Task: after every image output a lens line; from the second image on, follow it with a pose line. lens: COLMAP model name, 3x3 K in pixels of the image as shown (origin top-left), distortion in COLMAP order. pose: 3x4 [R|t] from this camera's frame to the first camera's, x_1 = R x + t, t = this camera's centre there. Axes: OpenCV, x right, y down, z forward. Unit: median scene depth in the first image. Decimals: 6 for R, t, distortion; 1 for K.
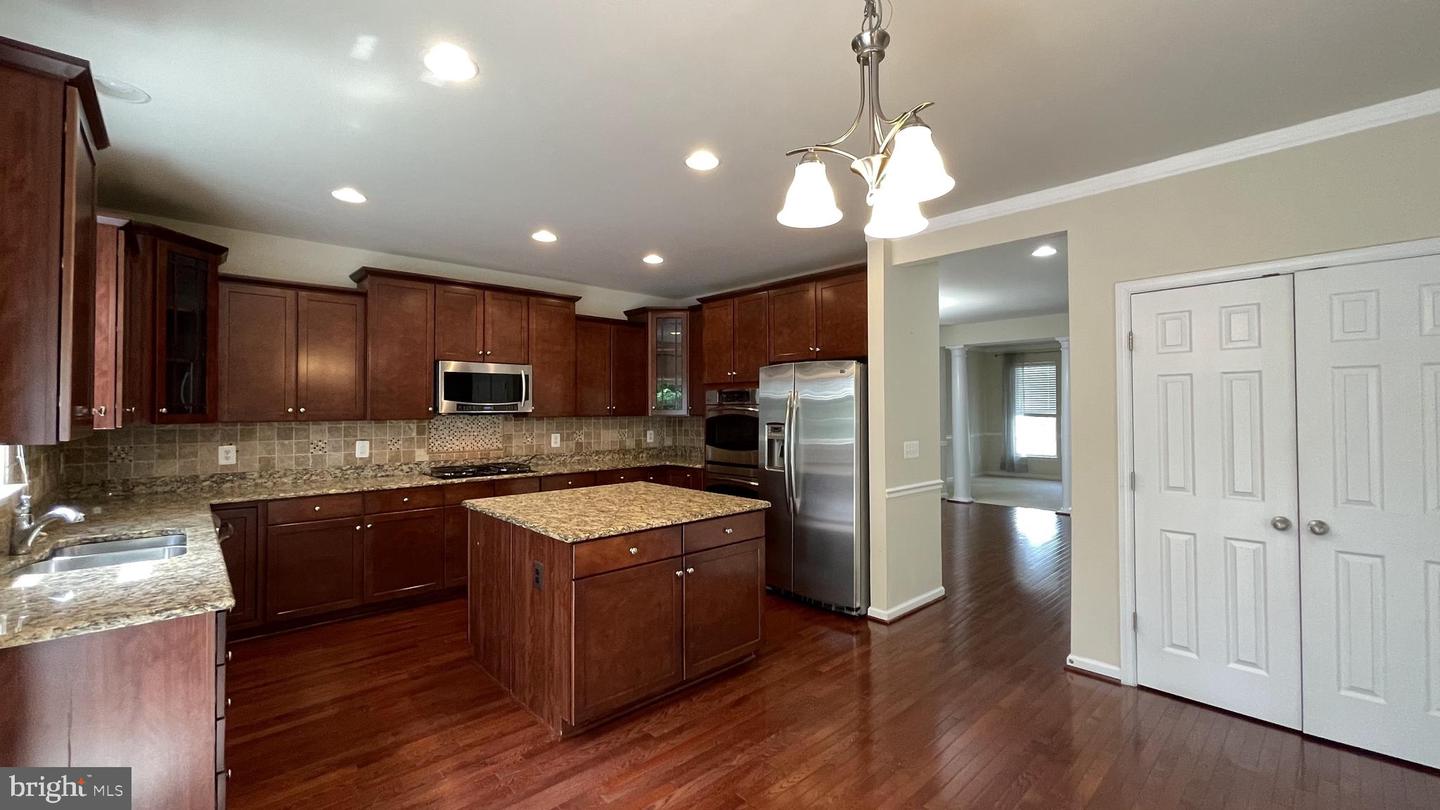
lens RADIAL K [[583.4, 0, 721.7], [0, 583.4, 399.6], [0, 0, 1]] dist [-0.000098, 0.000077]
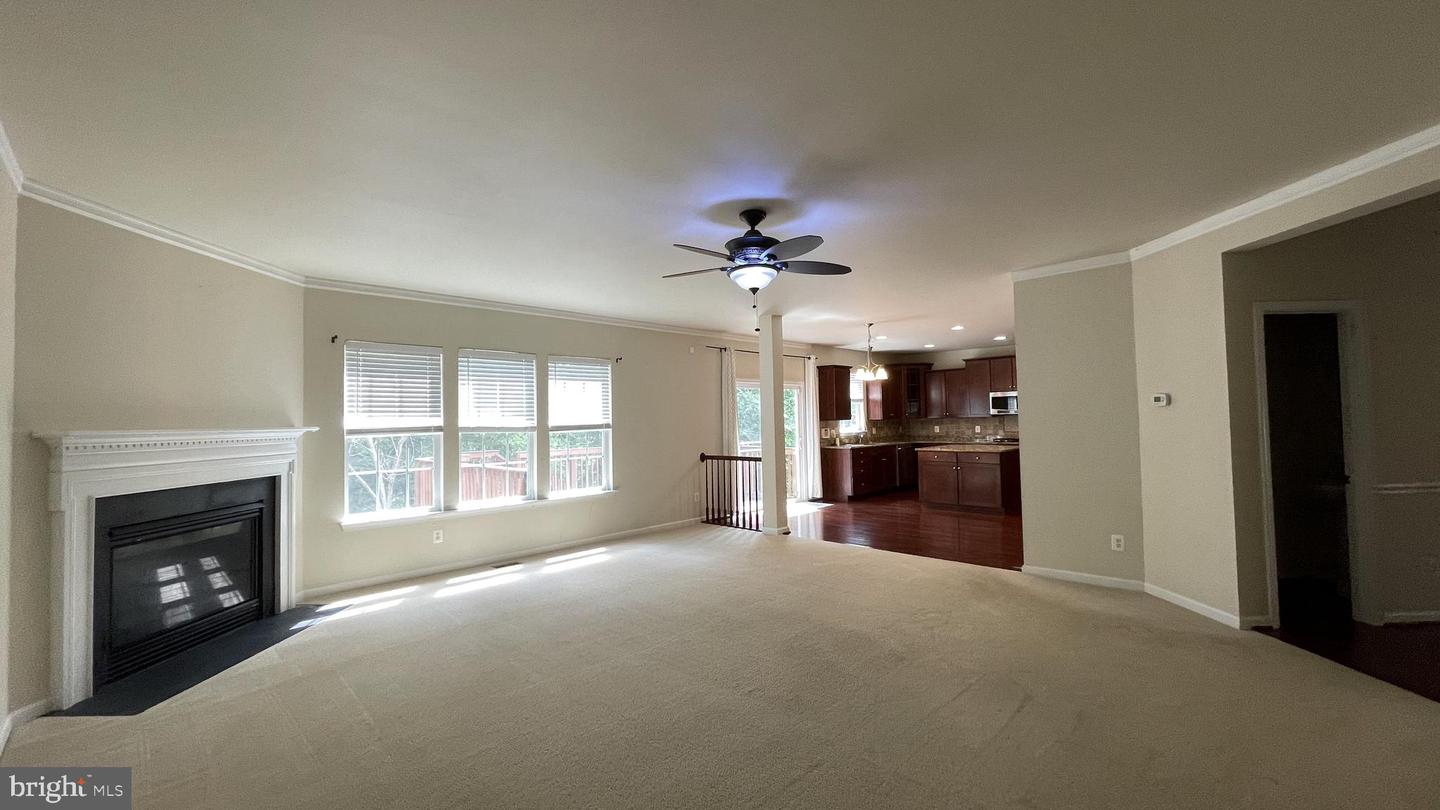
lens RADIAL K [[583.4, 0, 721.7], [0, 583.4, 399.6], [0, 0, 1]] dist [-0.000098, 0.000077]
pose [[0.048803, -0.028139, -0.998412, 1.897421], [0.033289, 0.999094, -0.026531, -0.010999], [0.998253, -0.031942, 0.049696, -0.201811]]
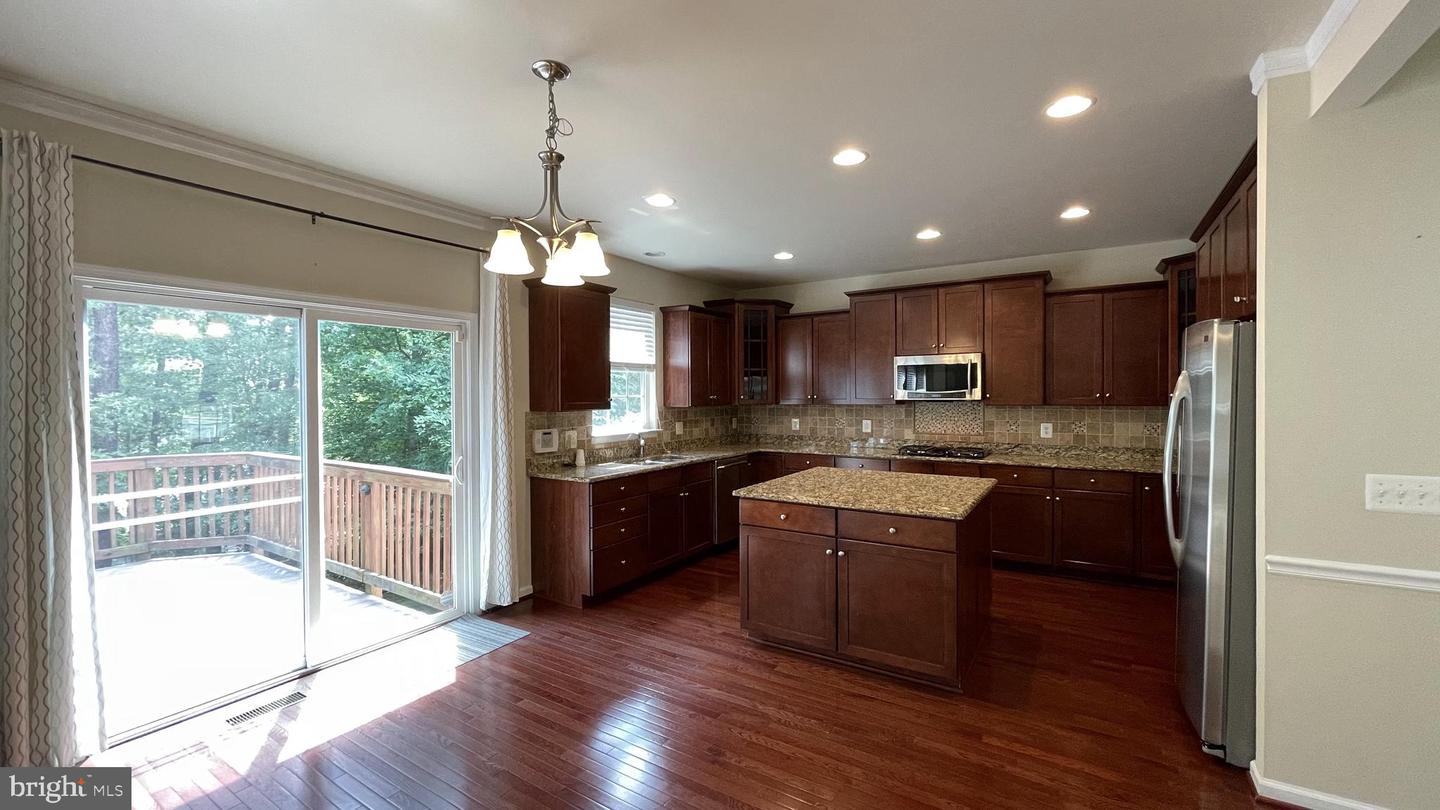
lens RADIAL K [[583.4, 0, 721.7], [0, 583.4, 399.6], [0, 0, 1]] dist [-0.000098, 0.000077]
pose [[0.262116, 0.012939, -0.964950, 0.624457], [0.018343, 0.999663, 0.018387, -0.006767], [0.964862, -0.022519, 0.261790, 0.355617]]
